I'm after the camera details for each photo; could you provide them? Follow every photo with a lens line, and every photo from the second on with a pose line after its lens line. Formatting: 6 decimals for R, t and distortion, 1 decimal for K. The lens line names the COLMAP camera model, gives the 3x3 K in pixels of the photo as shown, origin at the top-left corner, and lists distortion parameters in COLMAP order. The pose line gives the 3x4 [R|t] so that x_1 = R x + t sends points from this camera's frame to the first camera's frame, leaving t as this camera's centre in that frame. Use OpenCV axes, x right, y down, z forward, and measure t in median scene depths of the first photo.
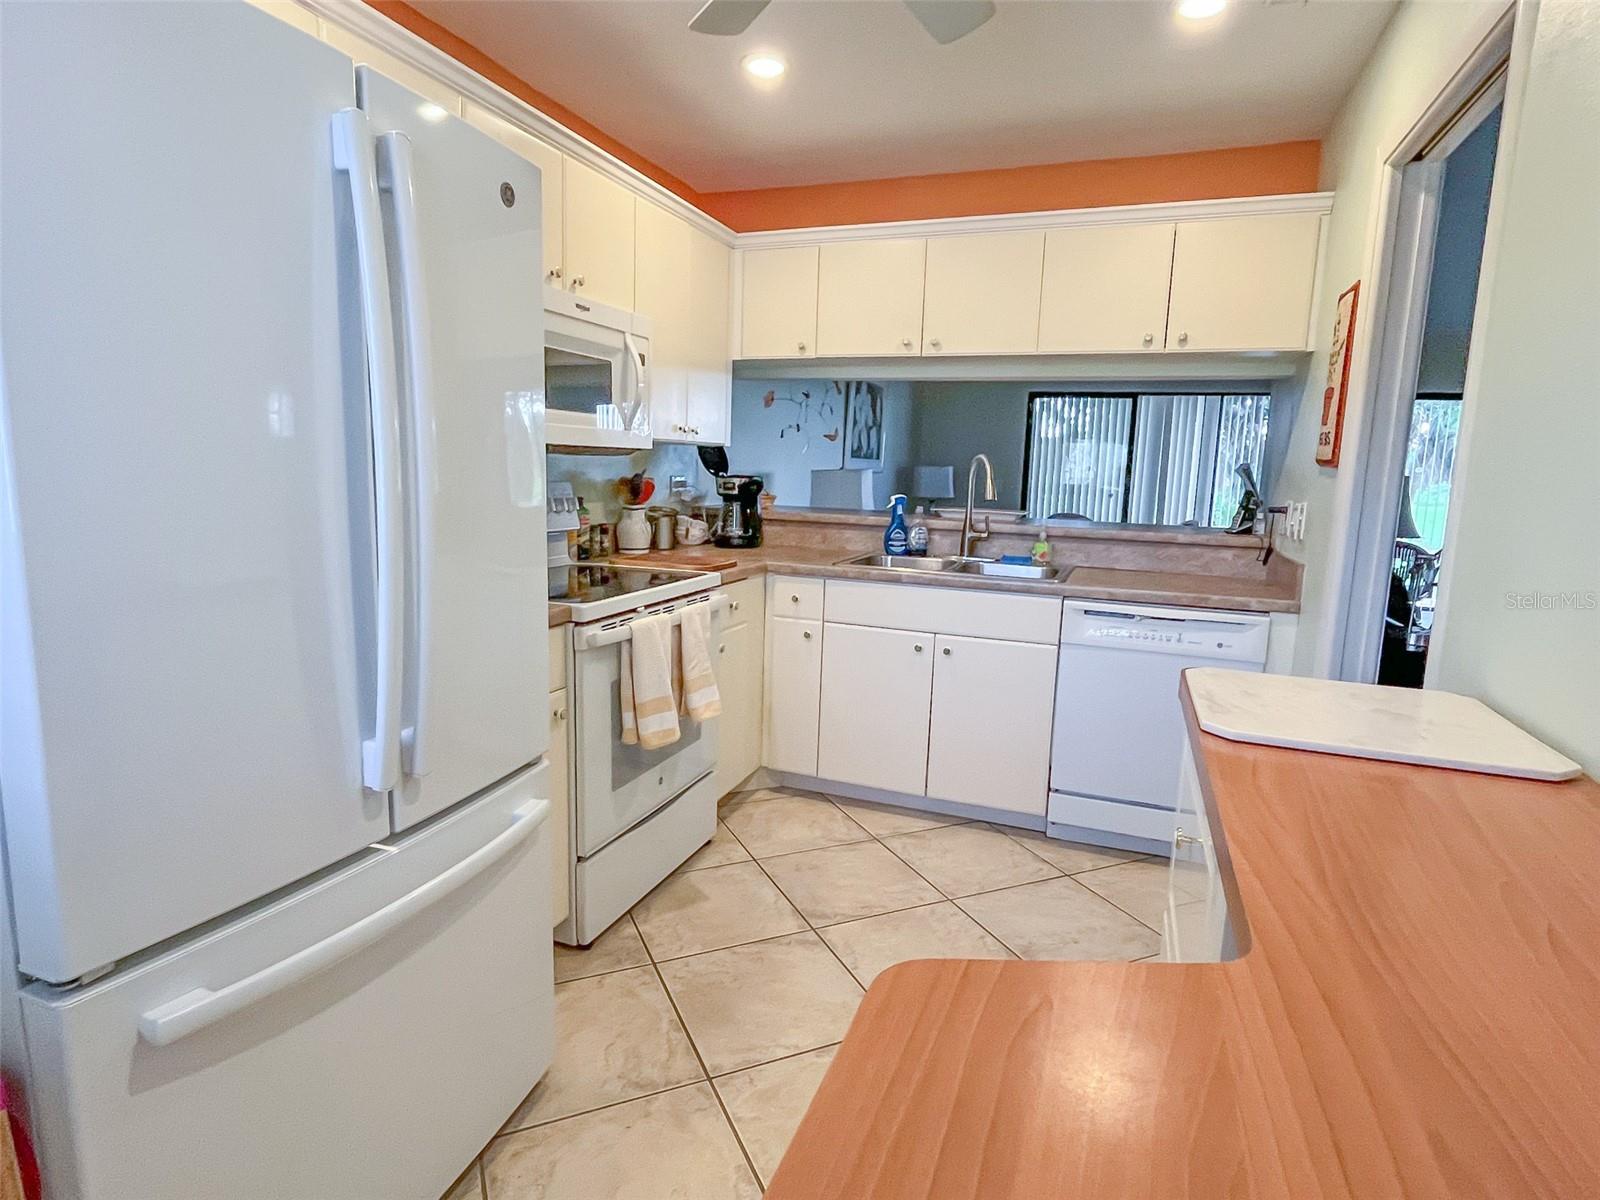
lens RADIAL K [[860.8, 0, 805.9], [0, 860.8, 594.4], [0, 0, 1]] dist [-0.001984, -0.000057]
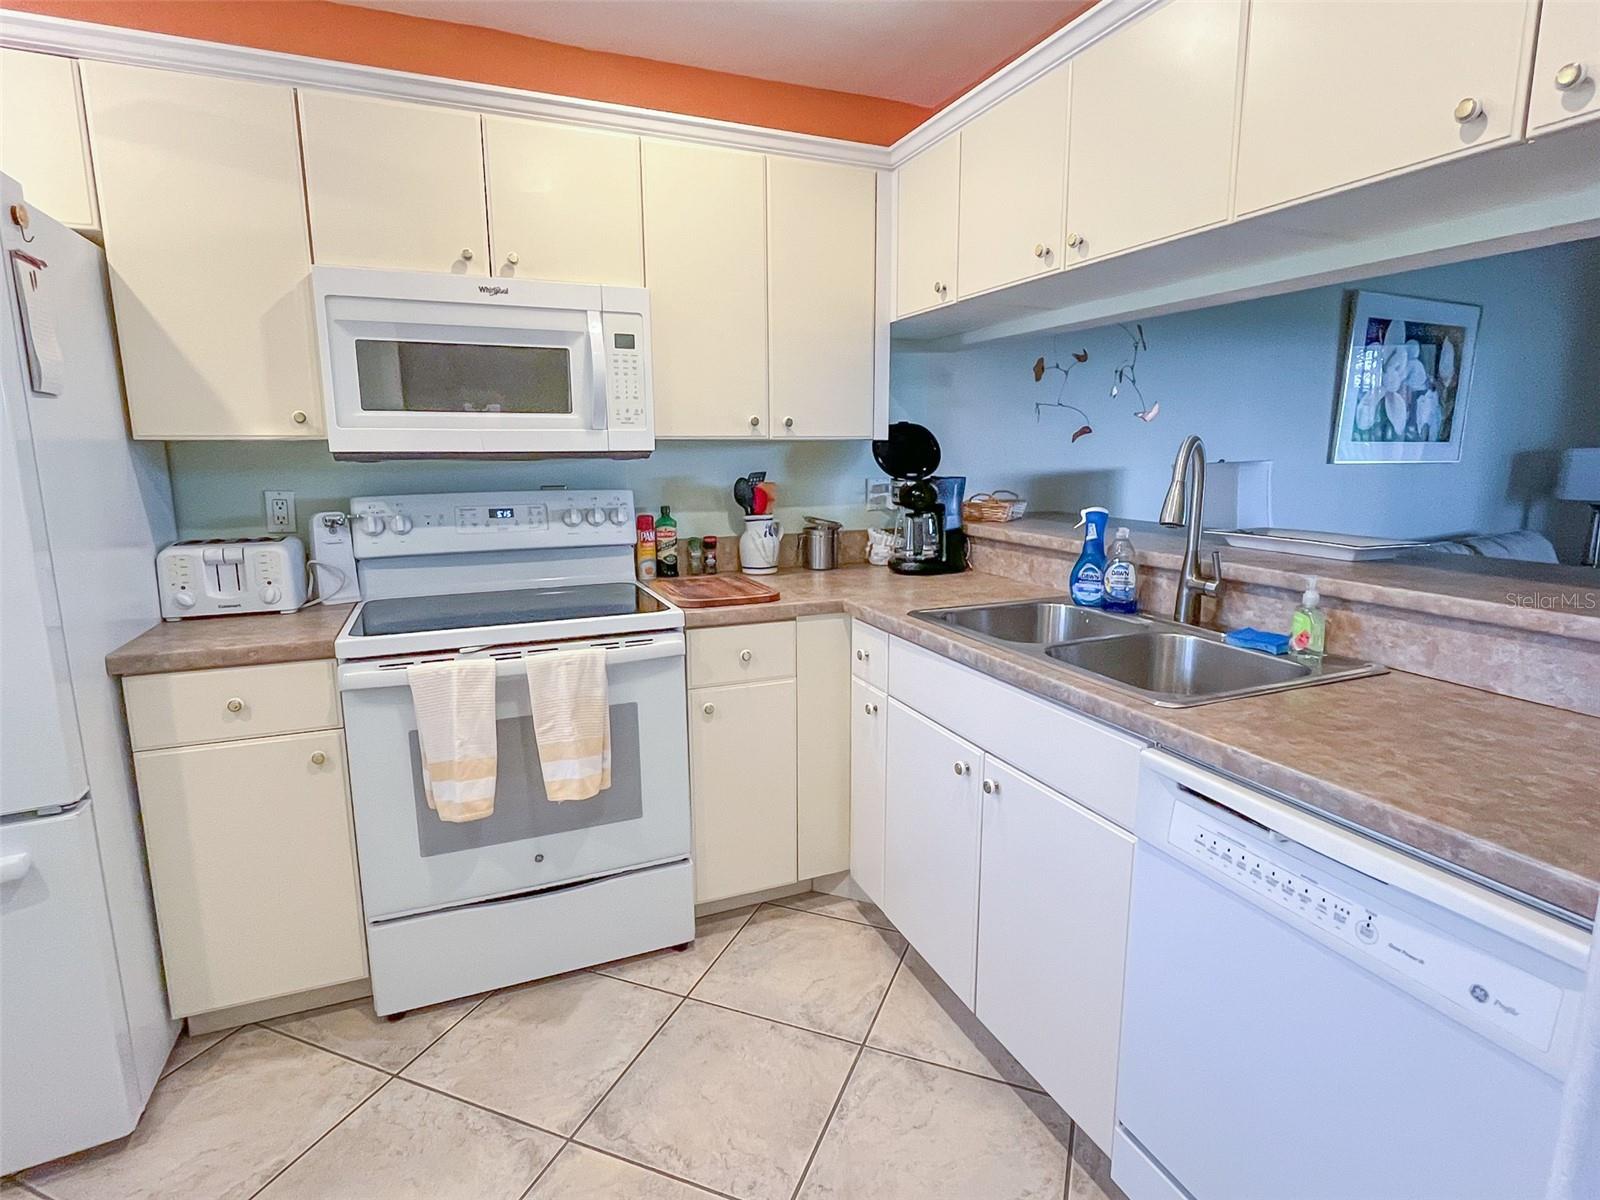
lens RADIAL K [[824.1, 0, 805.0], [0, 824.1, 595.6], [0, 0, 1]] dist [-0.003354, 0.000175]
pose [[0.692381, 0.093065, -0.715505, 0.457794], [-0.081940, 0.995373, 0.050176, -0.077865], [0.716864, 0.023887, 0.696804, 0.527347]]
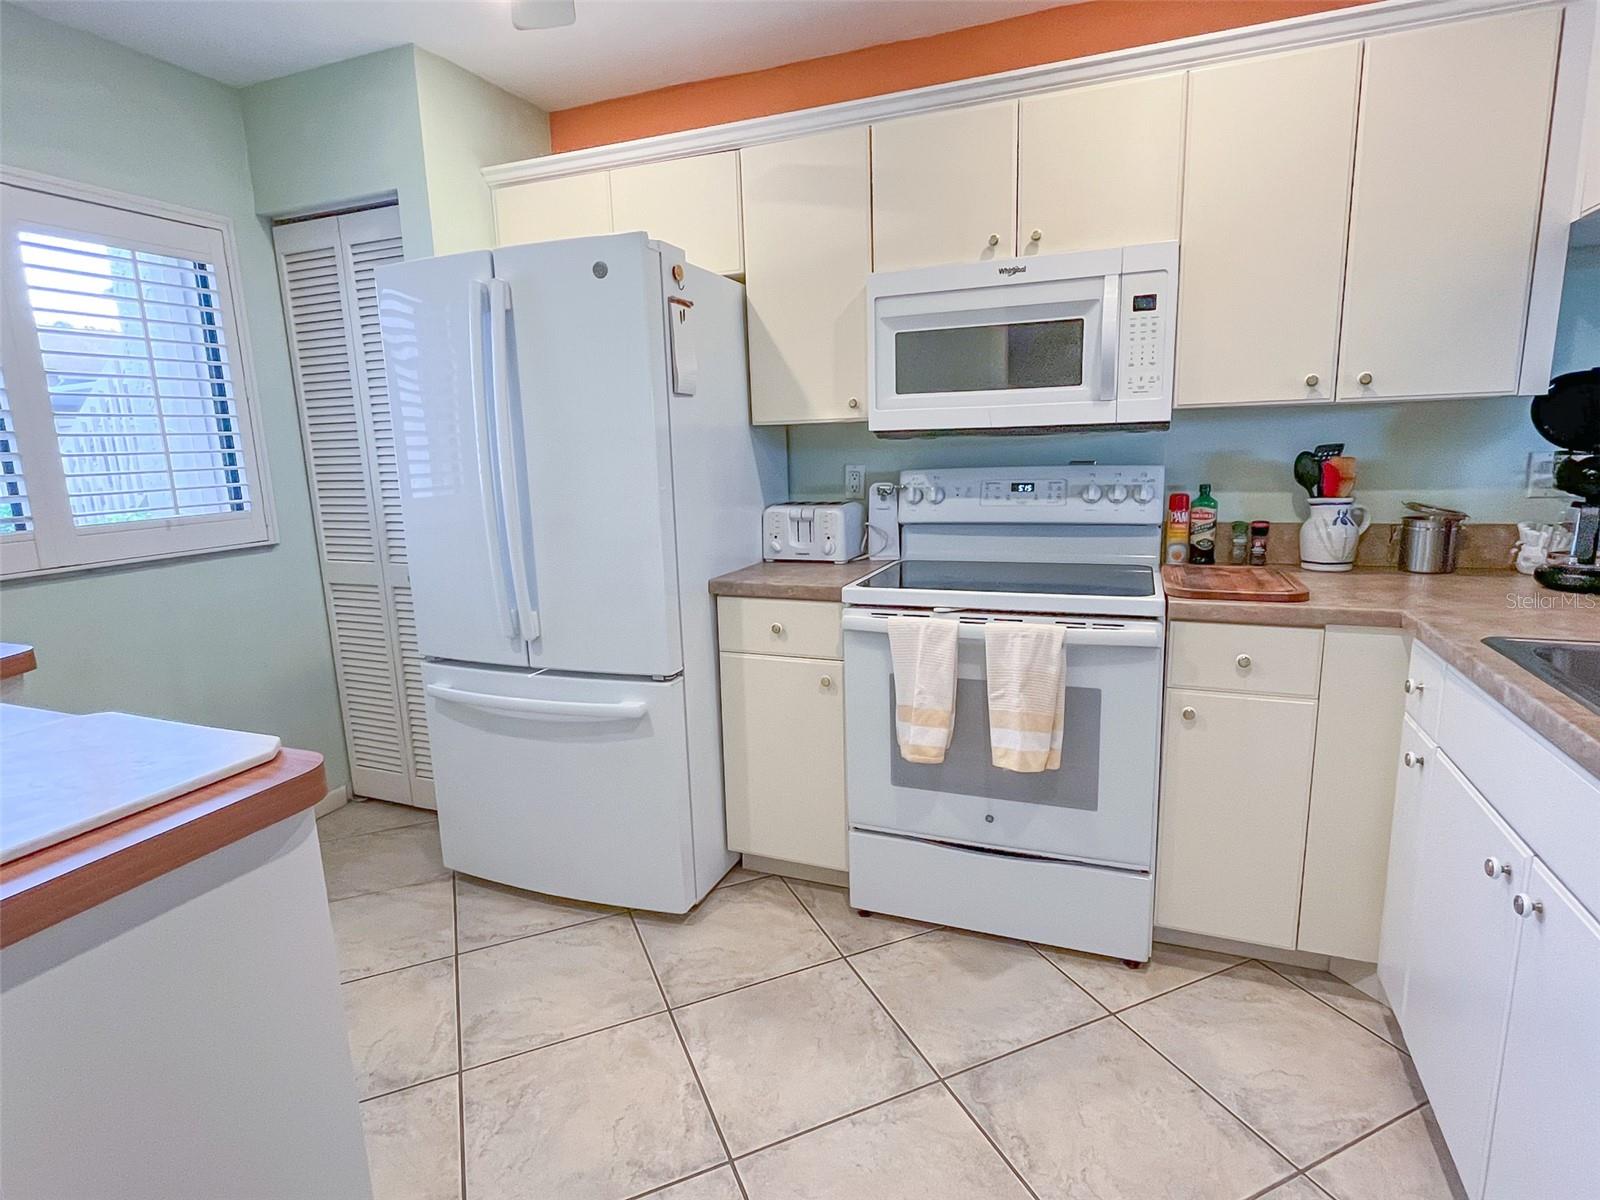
lens RADIAL K [[824.1, 0, 805.0], [0, 824.1, 595.6], [0, 0, 1]] dist [-0.003354, 0.000175]
pose [[-0.020198, 0.152090, -0.988160, 0.510262], [-0.120747, 0.980756, 0.153418, -0.086815], [0.992478, 0.122416, -0.001445, 0.664882]]
